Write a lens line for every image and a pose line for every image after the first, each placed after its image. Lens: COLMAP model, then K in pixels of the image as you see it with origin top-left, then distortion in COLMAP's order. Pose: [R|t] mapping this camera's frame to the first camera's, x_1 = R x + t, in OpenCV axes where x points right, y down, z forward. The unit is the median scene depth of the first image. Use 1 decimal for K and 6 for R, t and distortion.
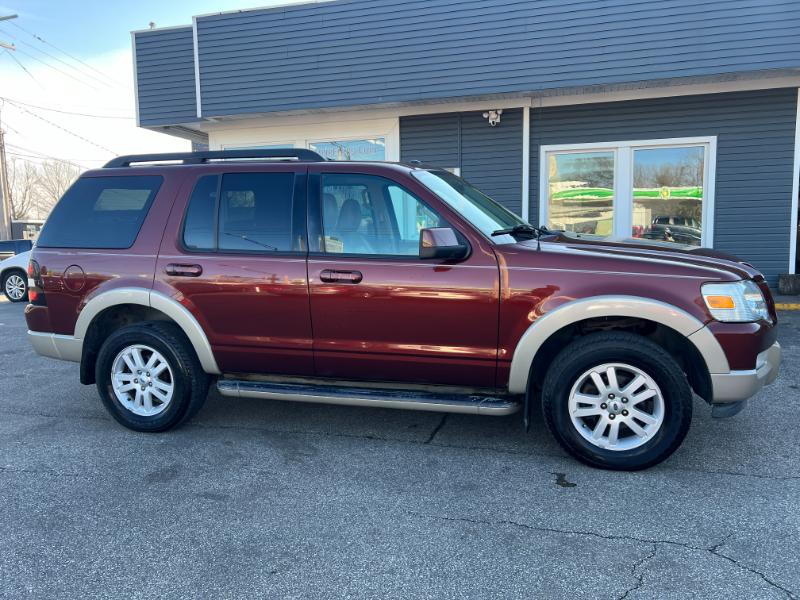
lens RADIAL K [[599.3, 0, 405.5], [0, 599.3, 295.8], [0, 0, 1]] dist [0.053615, -0.060300]
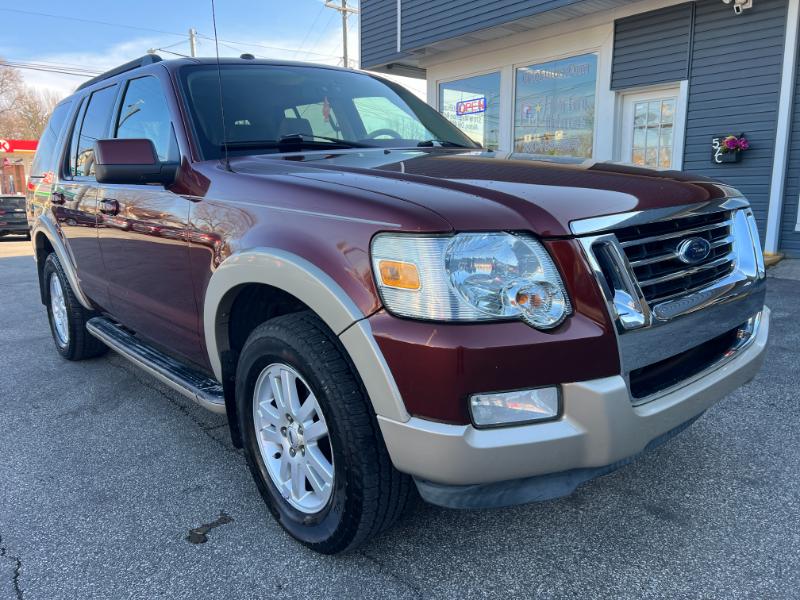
lens RADIAL K [[604.4, 0, 400.0], [0, 604.4, 300.0], [0, 0, 1]] dist [0.049601, -0.053371]
pose [[0.832199, 0.106749, -0.544104, 0.655707], [-0.058716, 0.992741, 0.104963, -0.016554], [0.551359, -0.055402, 0.832426, 0.499655]]
